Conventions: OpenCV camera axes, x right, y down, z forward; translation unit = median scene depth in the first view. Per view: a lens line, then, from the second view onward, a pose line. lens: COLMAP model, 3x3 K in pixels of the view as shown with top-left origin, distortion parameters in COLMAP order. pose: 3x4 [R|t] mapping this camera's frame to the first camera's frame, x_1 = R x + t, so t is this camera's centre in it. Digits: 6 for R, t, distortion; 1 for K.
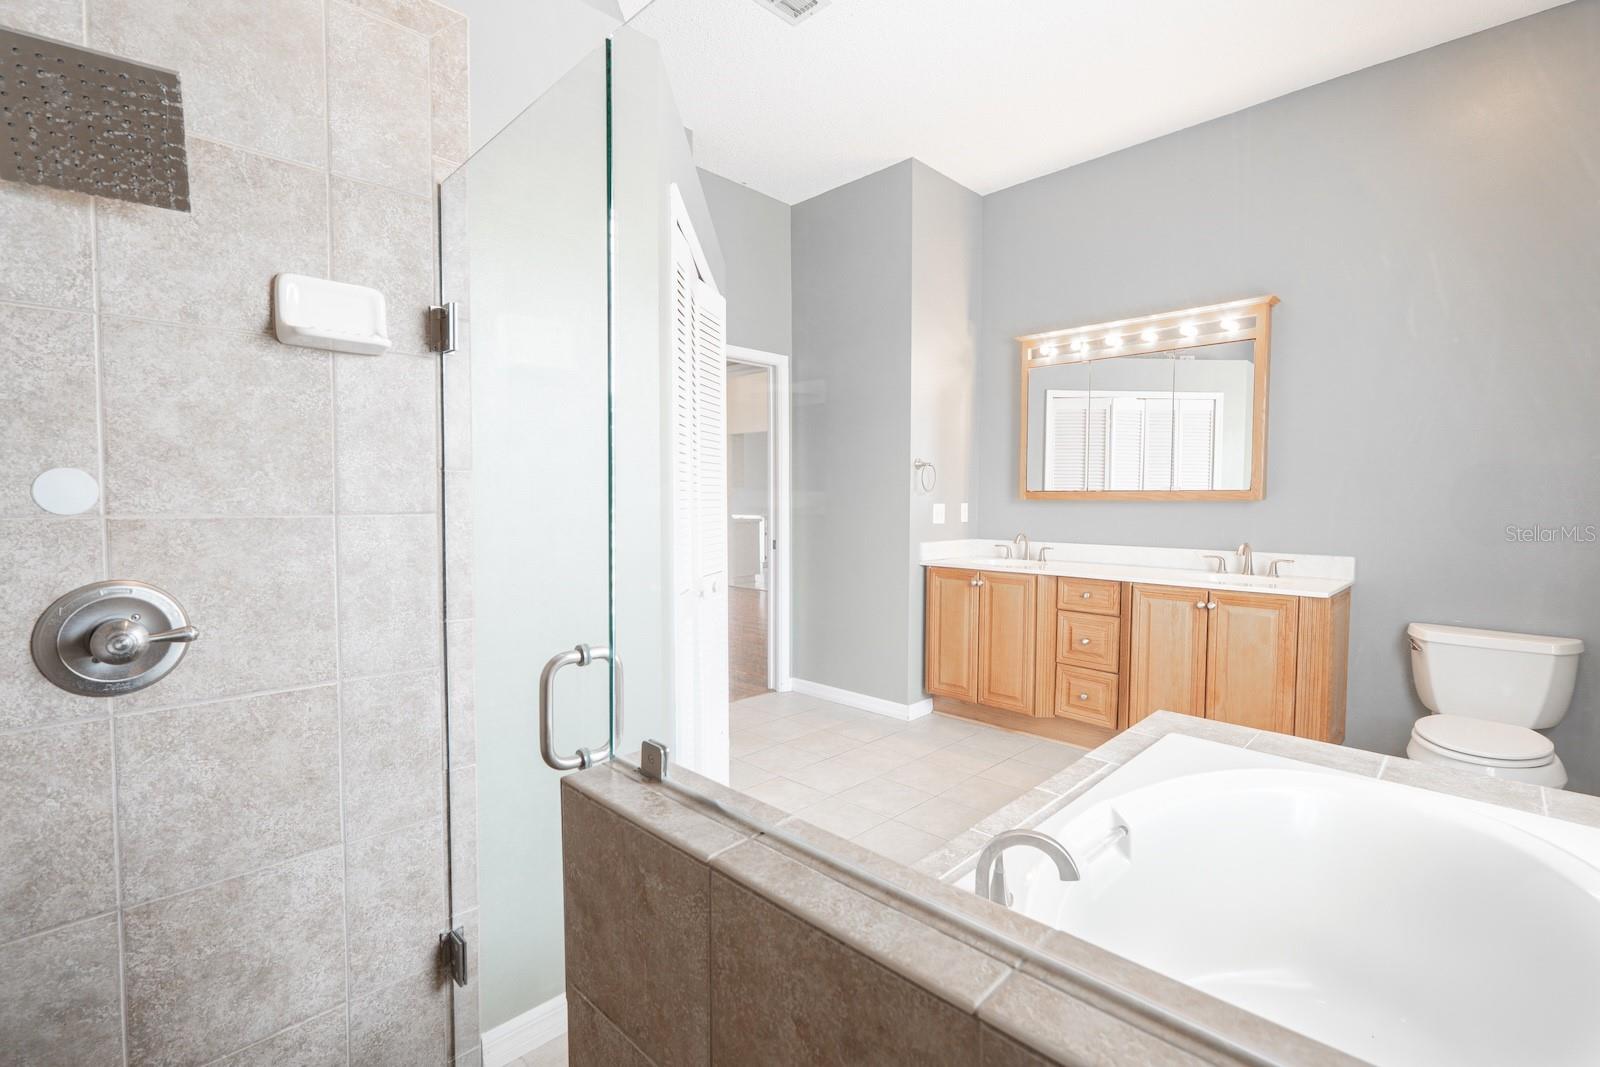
lens RADIAL K [[729.9, 0, 793.2], [0, 729.9, 527.3], [0, 0, 1]] dist [-0.003677, 0.001042]
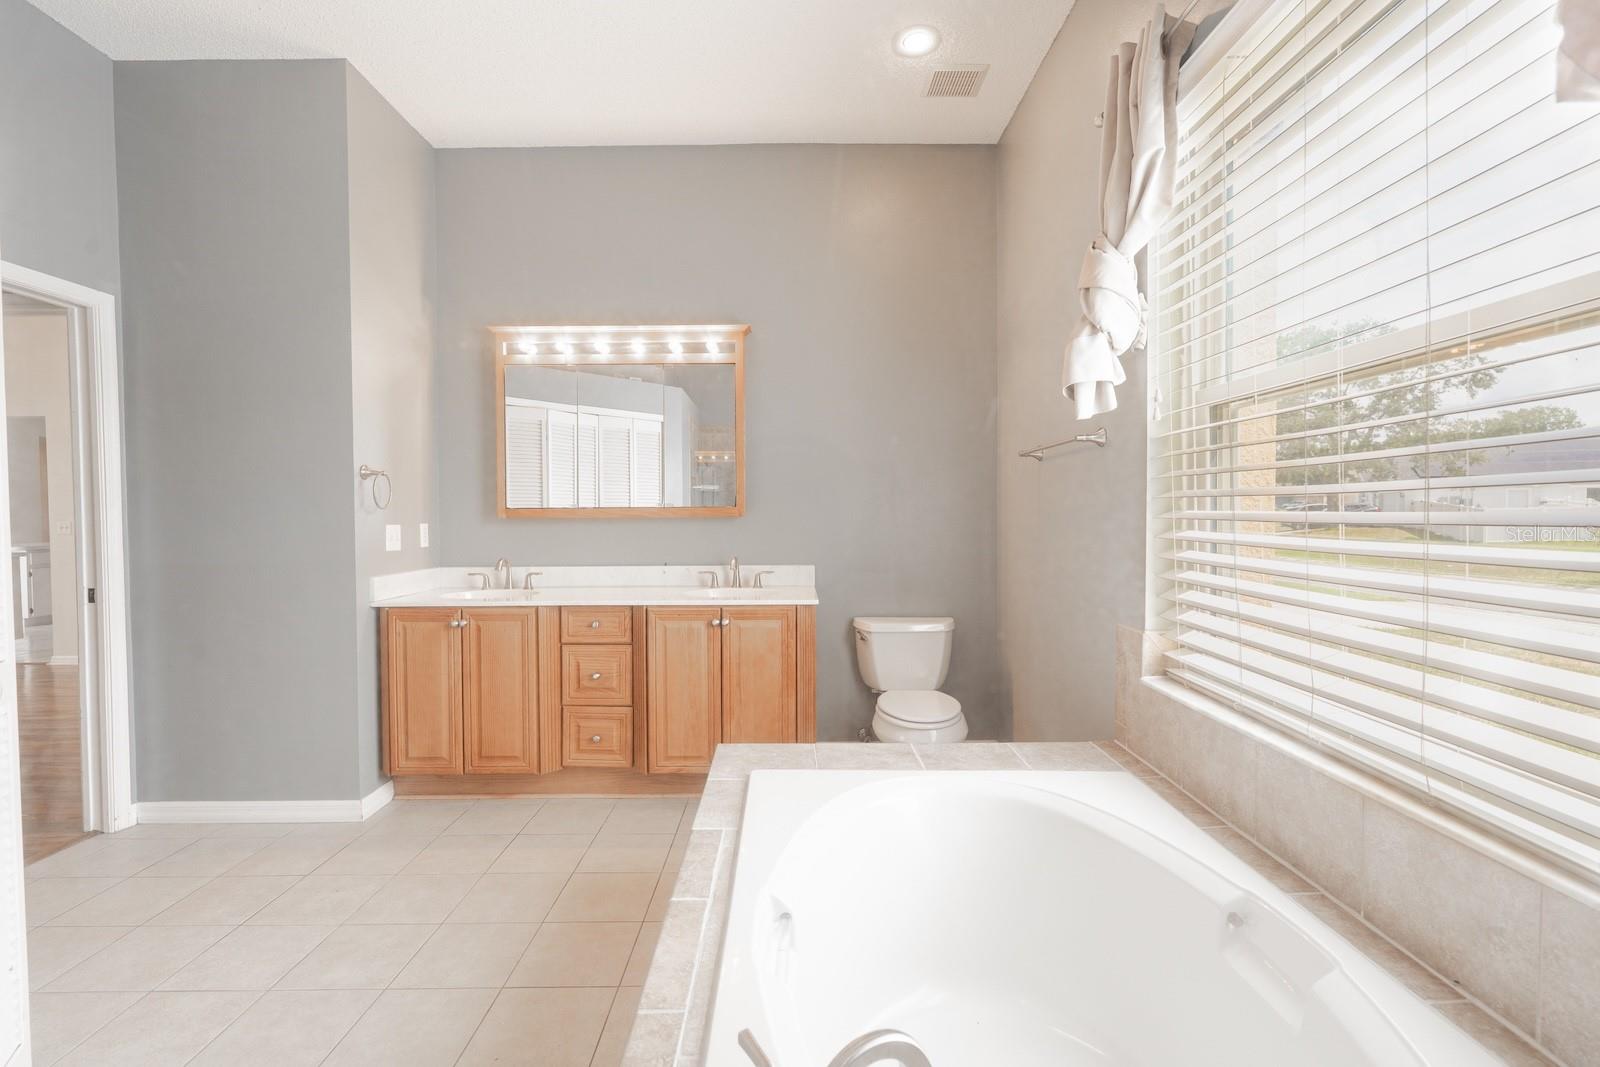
lens RADIAL K [[729.9, 0, 793.2], [0, 729.9, 527.3], [0, 0, 1]] dist [-0.003677, 0.001042]
pose [[0.705886, -0.020887, 0.708018, -0.051619], [0.037570, 0.999262, -0.007978, -0.008569], [-0.707329, 0.032232, 0.706150, 0.174521]]
